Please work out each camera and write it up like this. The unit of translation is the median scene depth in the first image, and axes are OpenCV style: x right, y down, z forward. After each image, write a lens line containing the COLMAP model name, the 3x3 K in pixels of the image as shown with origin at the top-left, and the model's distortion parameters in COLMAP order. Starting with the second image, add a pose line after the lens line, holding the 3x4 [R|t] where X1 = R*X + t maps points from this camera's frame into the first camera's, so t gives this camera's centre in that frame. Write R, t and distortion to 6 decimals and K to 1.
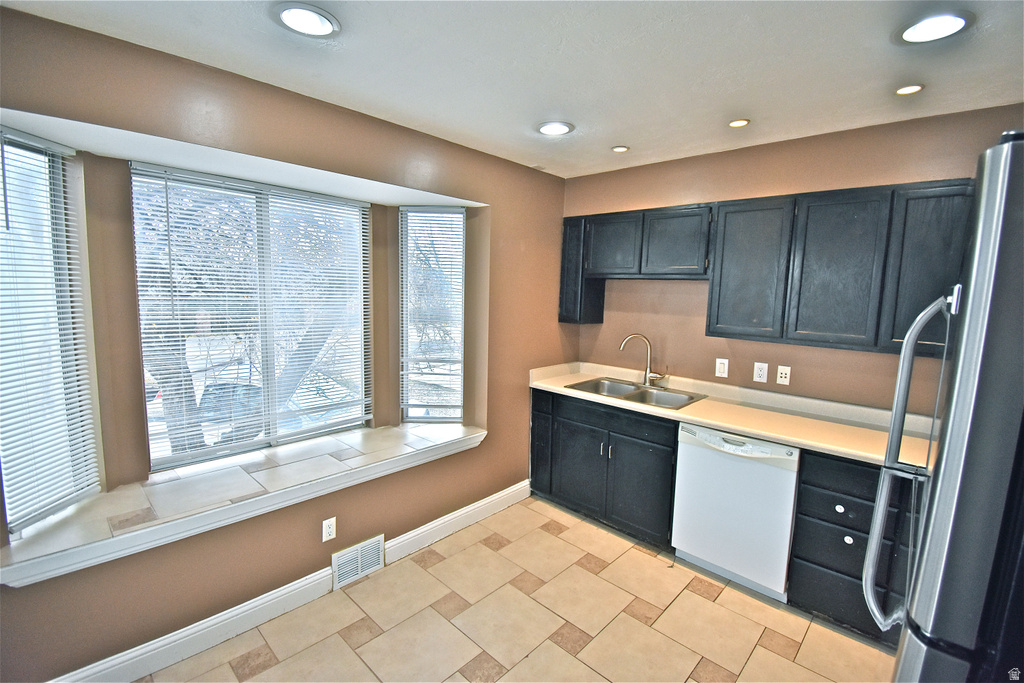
lens RADIAL K [[456.3, 0, 507.9], [0, 456.3, 340.6], [0, 0, 1]] dist [0.009966, -0.012894]
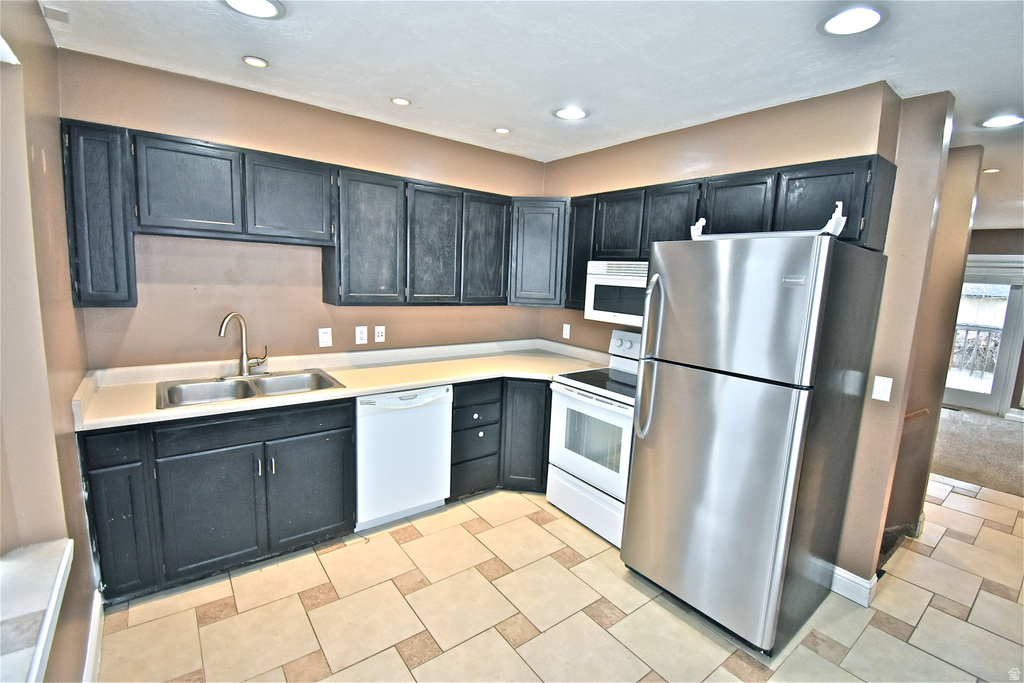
lens RADIAL K [[456.3, 0, 527.1], [0, 456.3, 340.5], [0, 0, 1]] dist [0.009966, -0.012894]
pose [[0.140312, -0.166450, 0.976016, -0.490649], [0.072254, 0.984861, 0.157571, -0.065138], [-0.987467, 0.048412, 0.150214, 0.490918]]
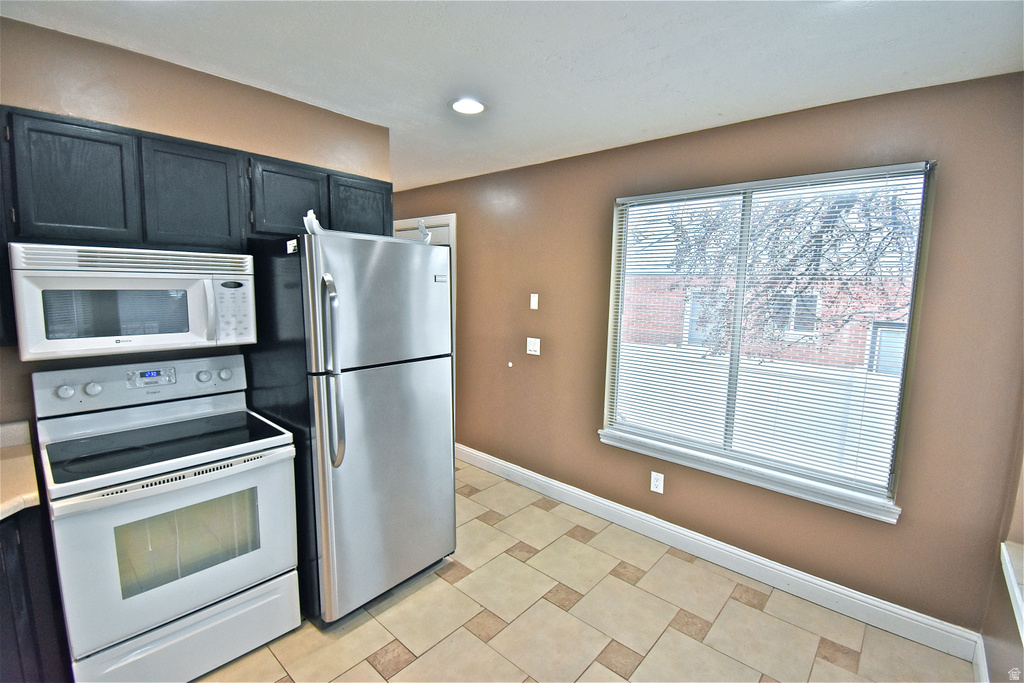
lens RADIAL K [[456.3, 0, 515.1], [0, 456.3, 340.9], [0, 0, 1]] dist [0.009966, -0.012894]
pose [[-0.998116, -0.041659, -0.045049, 0.109595], [-0.051166, 0.970318, 0.236356, -0.116526], [0.033866, 0.238216, -0.970622, 1.095858]]
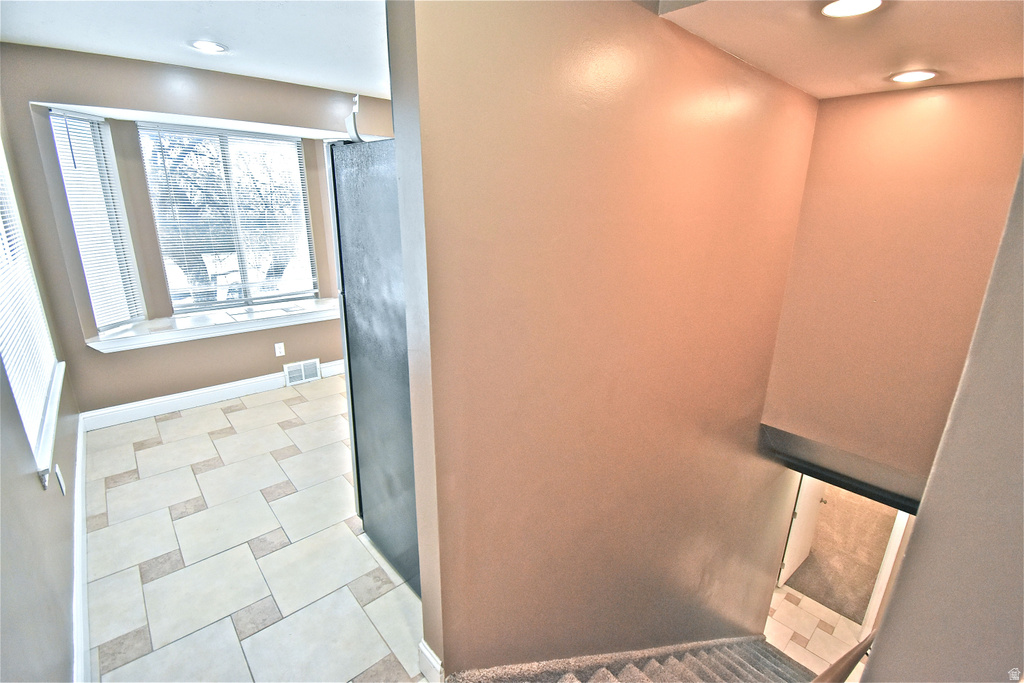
lens RADIAL K [[456.3, 0, 512.2], [0, 456.3, 339.1], [0, 0, 1]] dist [0.009966, -0.012894]
pose [[0.996454, 0.007926, -0.083770, 0.525429], [0.006029, 0.986269, 0.165037, 0.093602], [0.083928, -0.164957, 0.982724, -0.496904]]
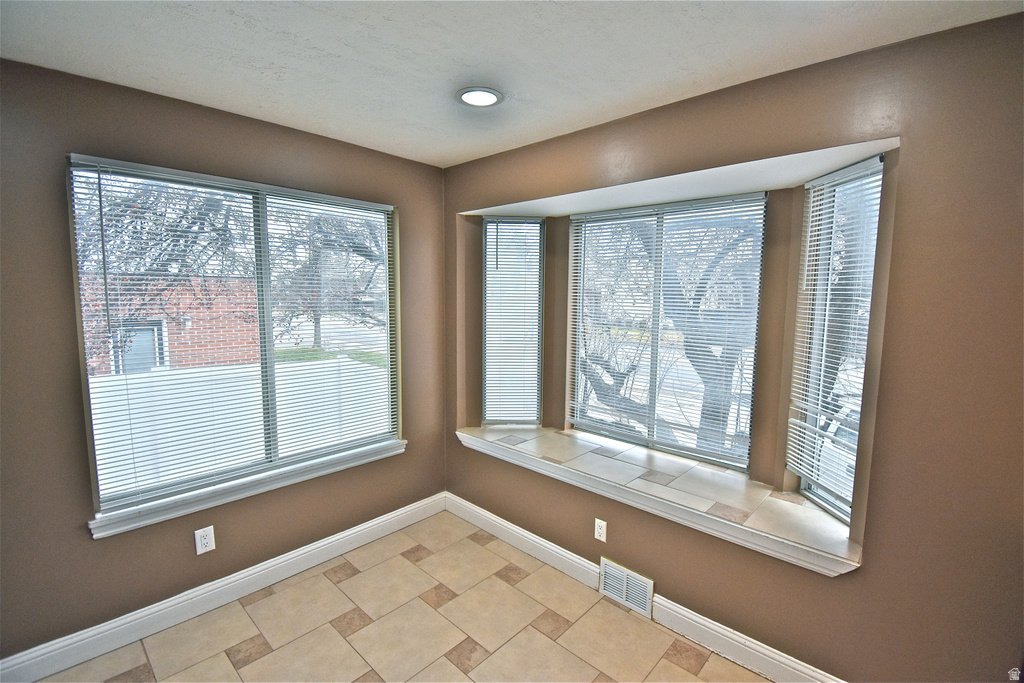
lens RADIAL K [[456.3, 0, 523.1], [0, 456.3, 337.2], [0, 0, 1]] dist [0.009966, -0.012894]
pose [[0.020054, 0.071216, -0.997259, 0.541287], [-0.128384, 0.989386, 0.068072, -0.061154], [0.991522, 0.126668, 0.028984, 0.657198]]
